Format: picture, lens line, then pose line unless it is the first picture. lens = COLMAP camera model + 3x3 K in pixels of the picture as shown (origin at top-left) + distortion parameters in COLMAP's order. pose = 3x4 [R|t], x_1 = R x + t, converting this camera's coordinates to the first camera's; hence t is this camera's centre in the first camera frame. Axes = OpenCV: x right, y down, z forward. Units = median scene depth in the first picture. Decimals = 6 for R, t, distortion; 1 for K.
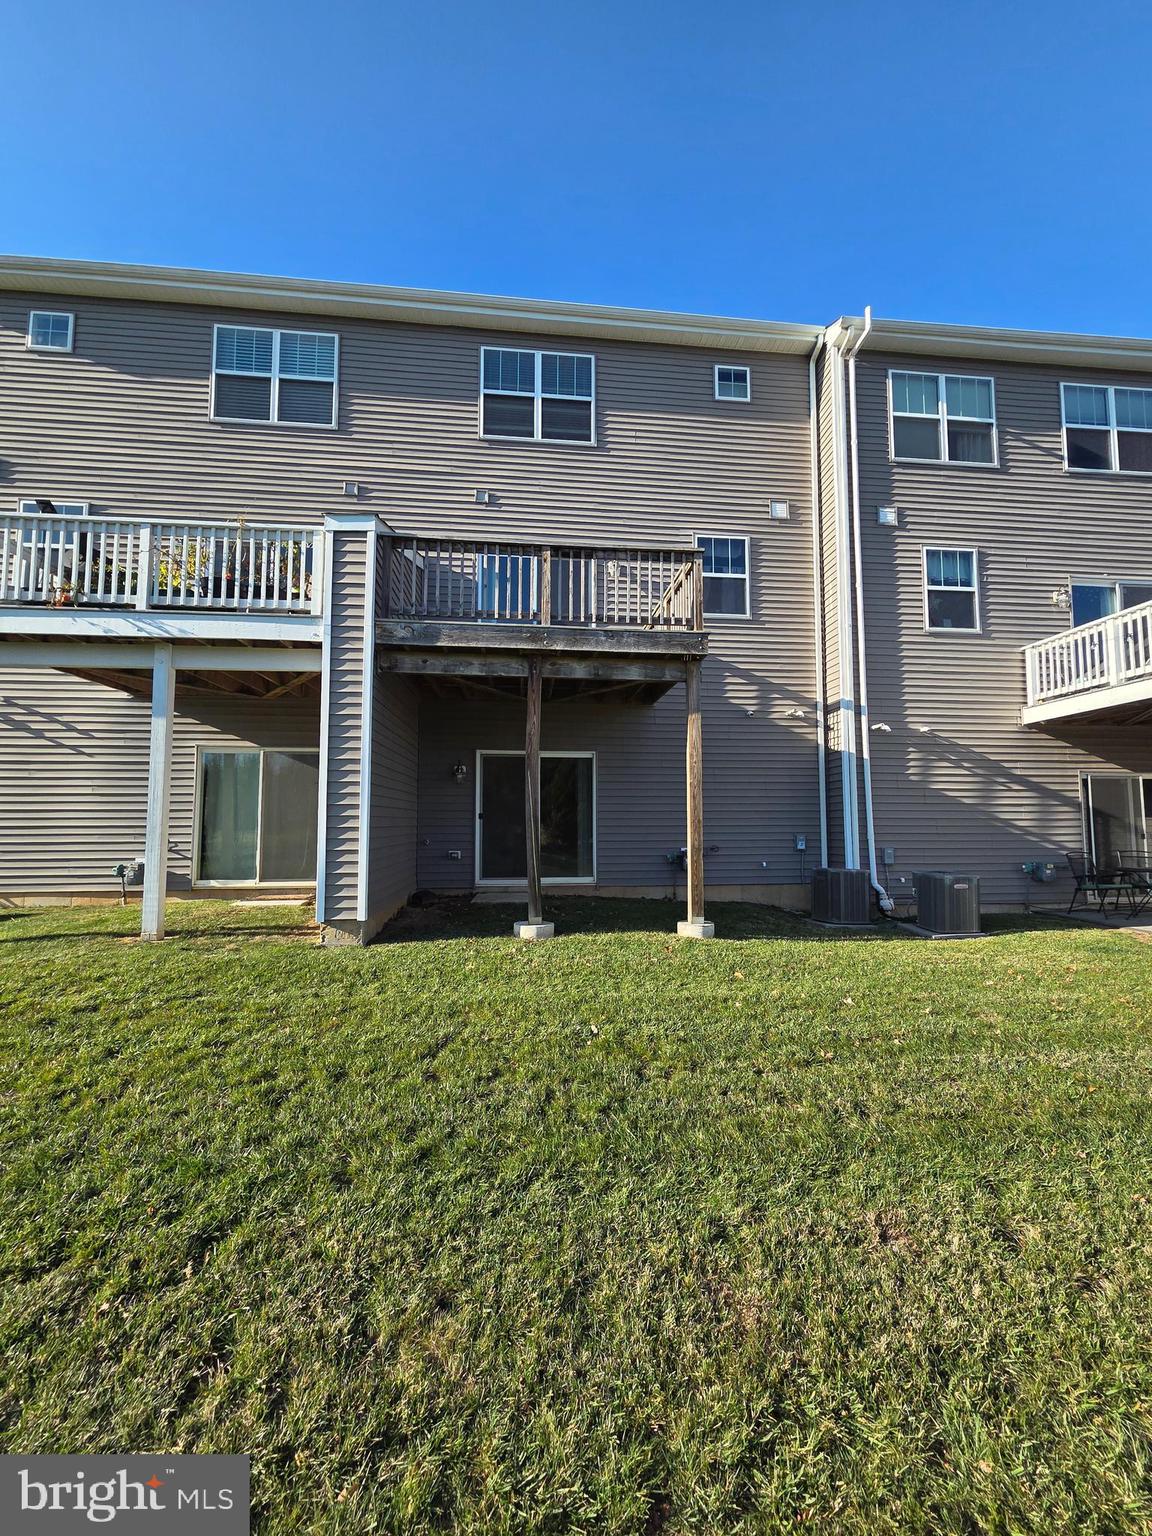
lens RADIAL K [[630.2, 0, 572.0], [0, 630.2, 777.8], [0, 0, 1]] dist [0.004058, -0.000067]
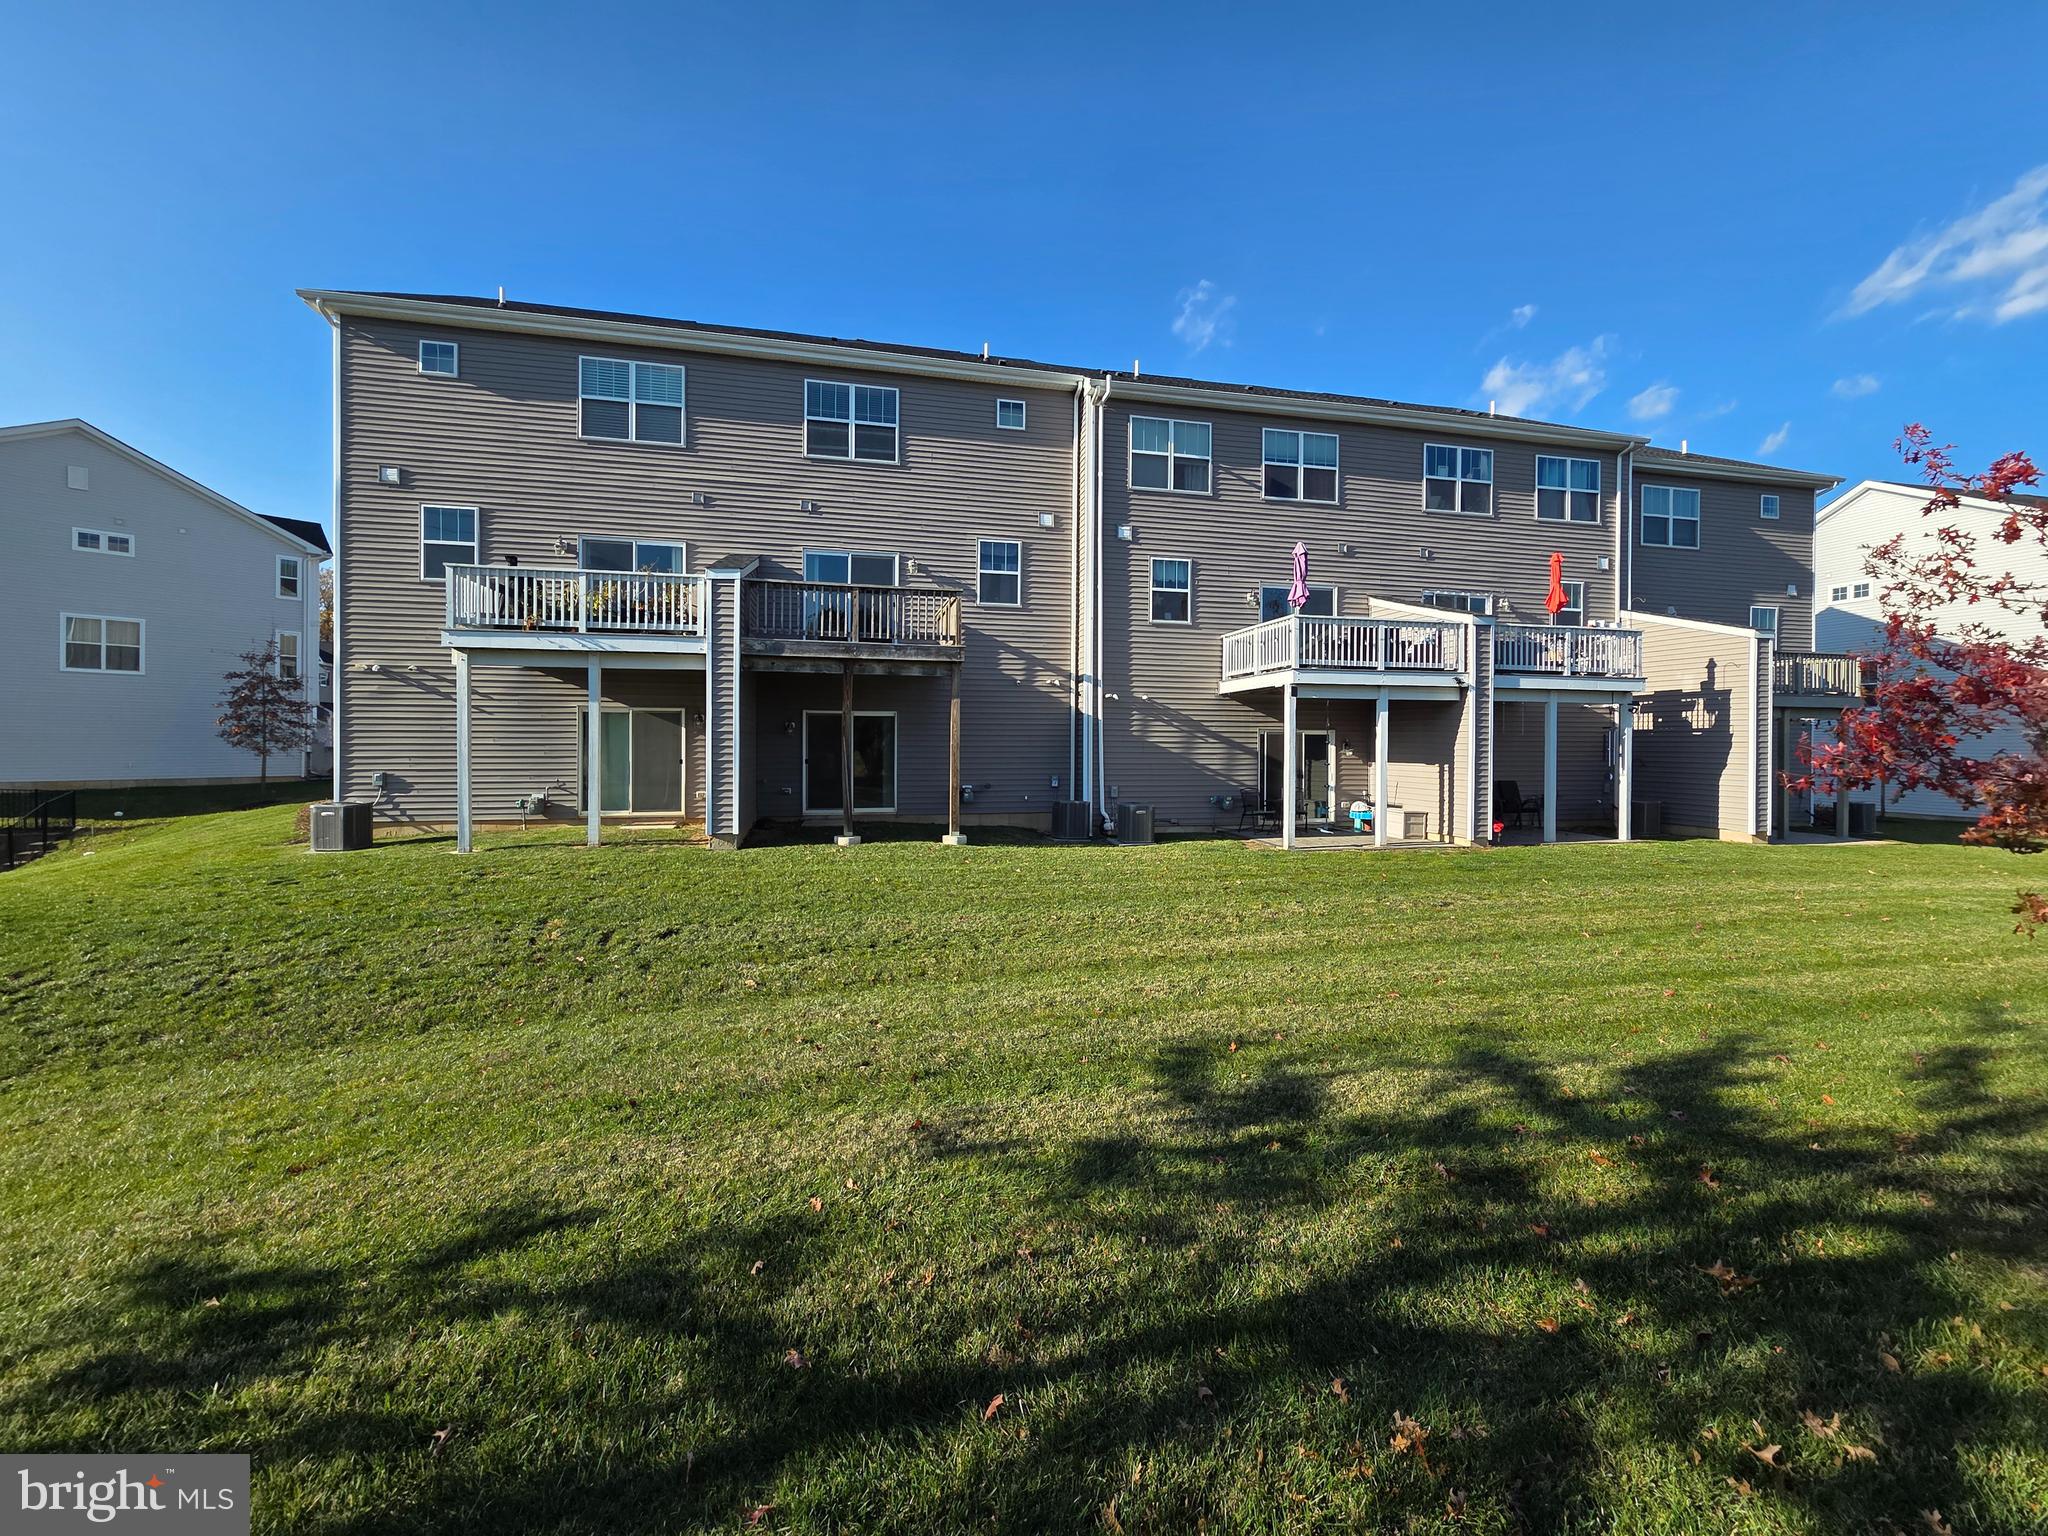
lens RADIAL K [[840.3, 0, 1019.6], [0, 840.3, 748.4], [0, 0, 1]] dist [0.004058, -0.000067]
pose [[0.990764, 0.005824, 0.135473, 0.054515], [-0.016515, 0.996822, 0.077932, -0.106321], [-0.134589, -0.079449, 0.987711, -0.756012]]
